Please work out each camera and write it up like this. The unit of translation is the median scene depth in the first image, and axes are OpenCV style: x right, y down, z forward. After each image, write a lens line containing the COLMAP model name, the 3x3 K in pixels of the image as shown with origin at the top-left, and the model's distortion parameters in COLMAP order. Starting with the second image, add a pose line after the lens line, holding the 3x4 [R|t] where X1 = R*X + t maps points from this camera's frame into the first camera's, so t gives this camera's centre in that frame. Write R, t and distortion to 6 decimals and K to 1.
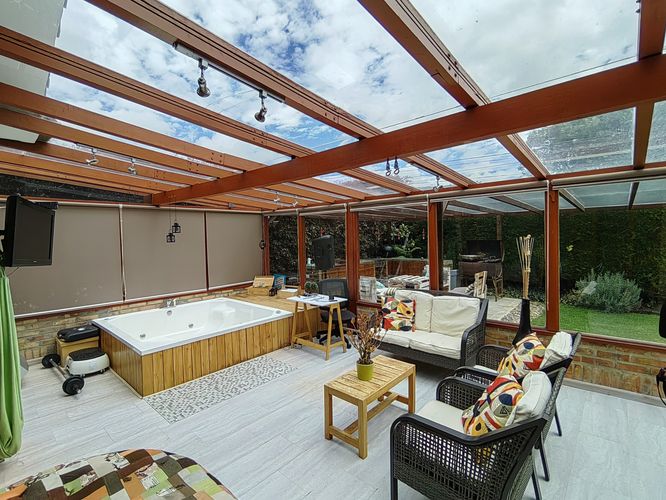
lens RADIAL K [[315.0, 0, 332.1], [0, 315.0, 248.8], [0, 0, 1]] dist [0.005483, -0.004691]
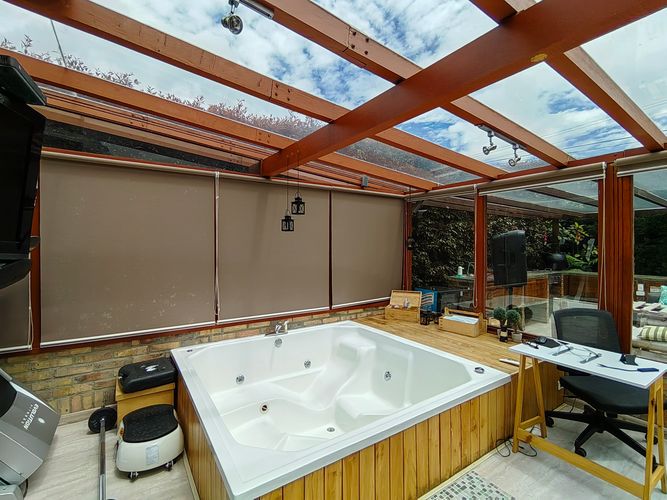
lens RADIAL K [[315.5, 0, 338.1], [0, 315.5, 249.8], [0, 0, 1]] dist [0.005483, -0.004691]
pose [[0.968189, 0.024604, -0.249009, -0.247881], [-0.030067, 0.999383, -0.018159, 0.021100], [0.248408, 0.025069, 0.968331, 0.410389]]
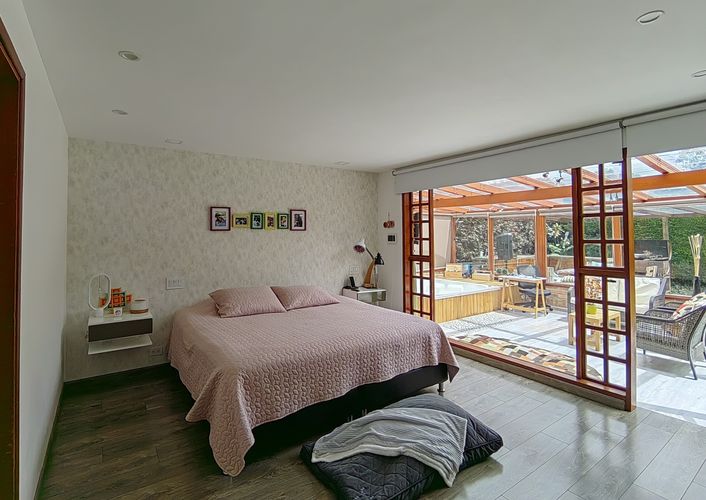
lens RADIAL K [[341.1, 0, 340.9], [0, 341.1, 230.0], [0, 0, 1]] dist [-0.023494, -0.001764]
pose [[0.964548, 0.013722, -0.263550, -0.384782], [-0.026470, 0.998642, -0.044879, 0.030164], [0.262576, 0.050264, 0.963601, -0.615790]]
